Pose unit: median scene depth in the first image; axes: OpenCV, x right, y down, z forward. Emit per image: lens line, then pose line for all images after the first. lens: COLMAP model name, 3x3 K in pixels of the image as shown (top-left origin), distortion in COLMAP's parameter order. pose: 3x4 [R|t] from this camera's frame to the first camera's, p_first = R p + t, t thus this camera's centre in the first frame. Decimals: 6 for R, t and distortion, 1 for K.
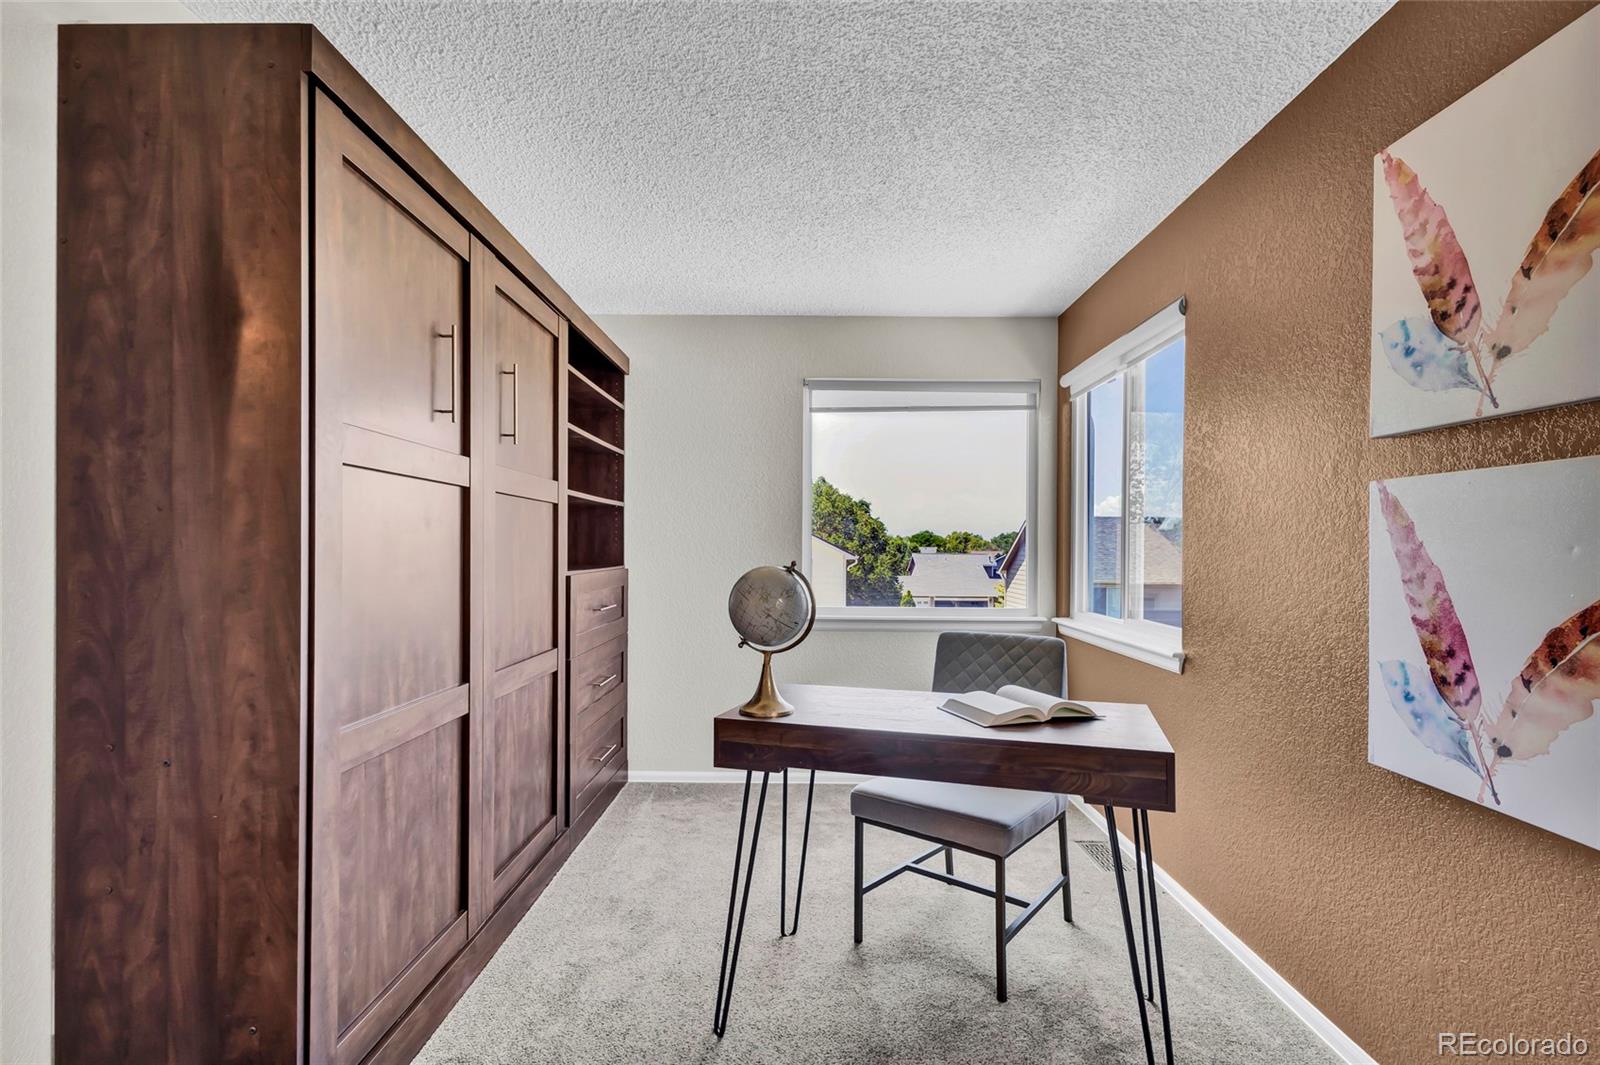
lens RADIAL K [[751.4, 0, 800.0], [0, 751.4, 532.5], [0, 0, 1]] dist [0.001124, -0.000296]
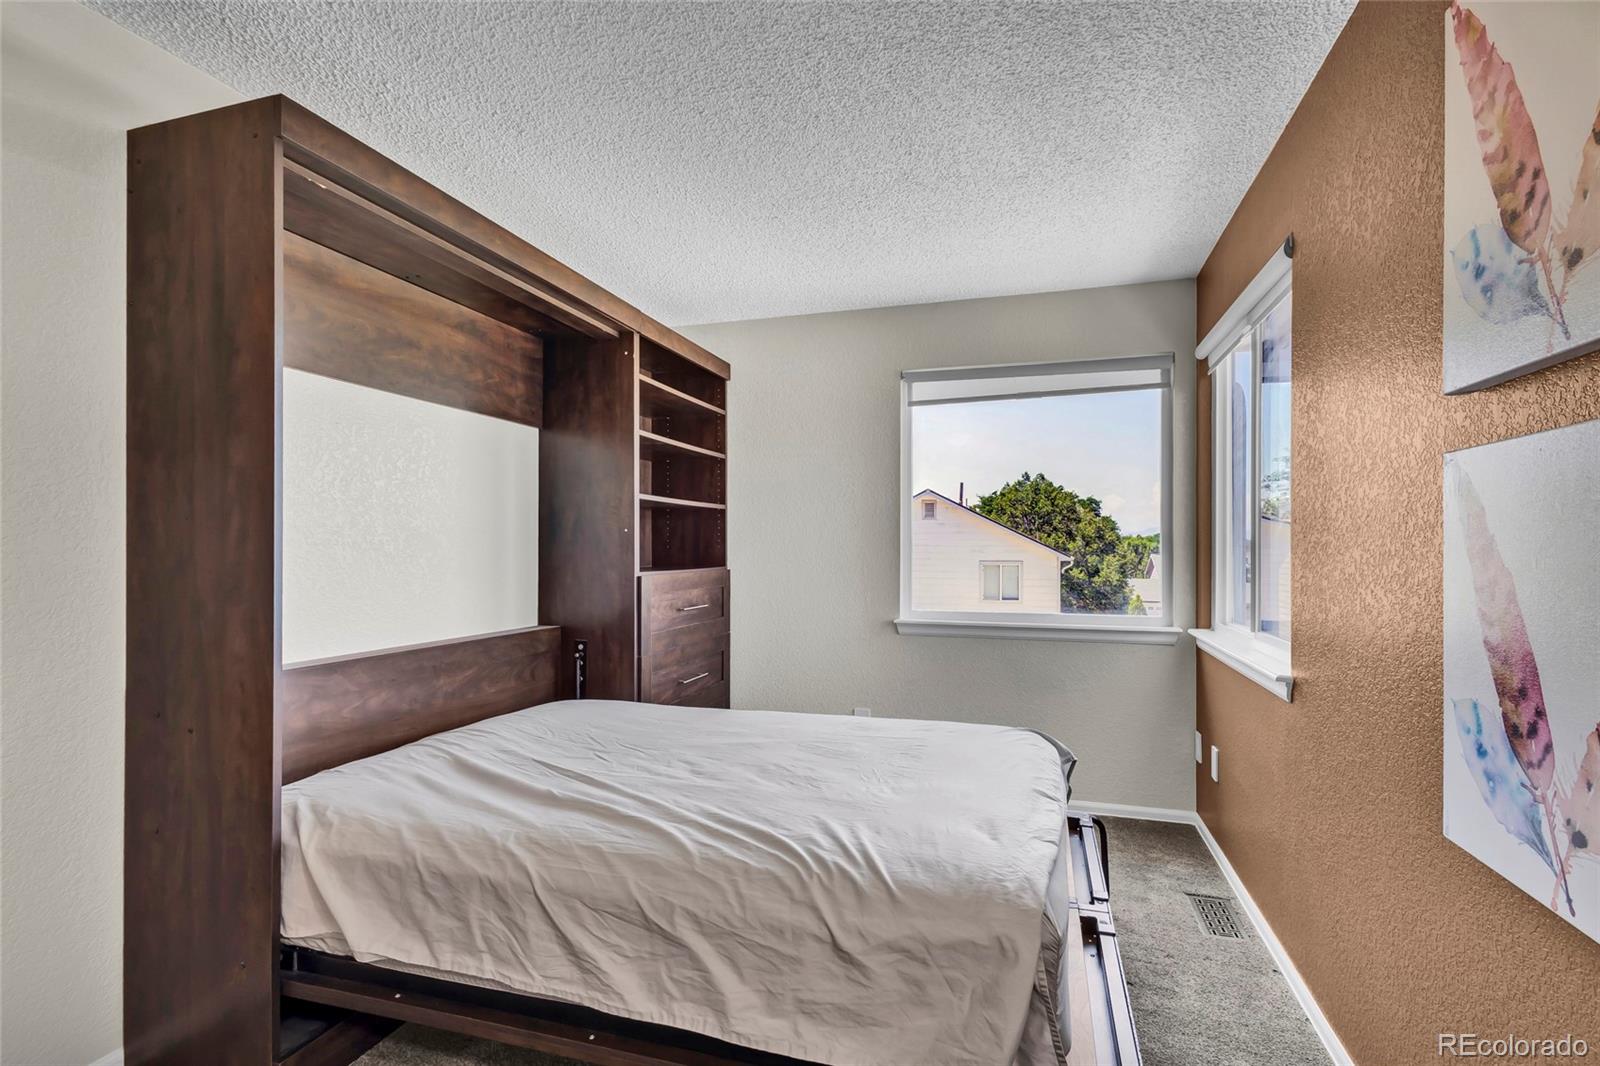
lens RADIAL K [[752.2, 0, 806.3], [0, 752.2, 531.4], [0, 0, 1]] dist [0.011889, -0.006931]
pose [[0.956663, -0.011729, -0.290960, 0.393877], [0.010668, 0.999929, -0.005233, 0.005585], [0.291001, 0.001903, 0.956721, 0.115302]]
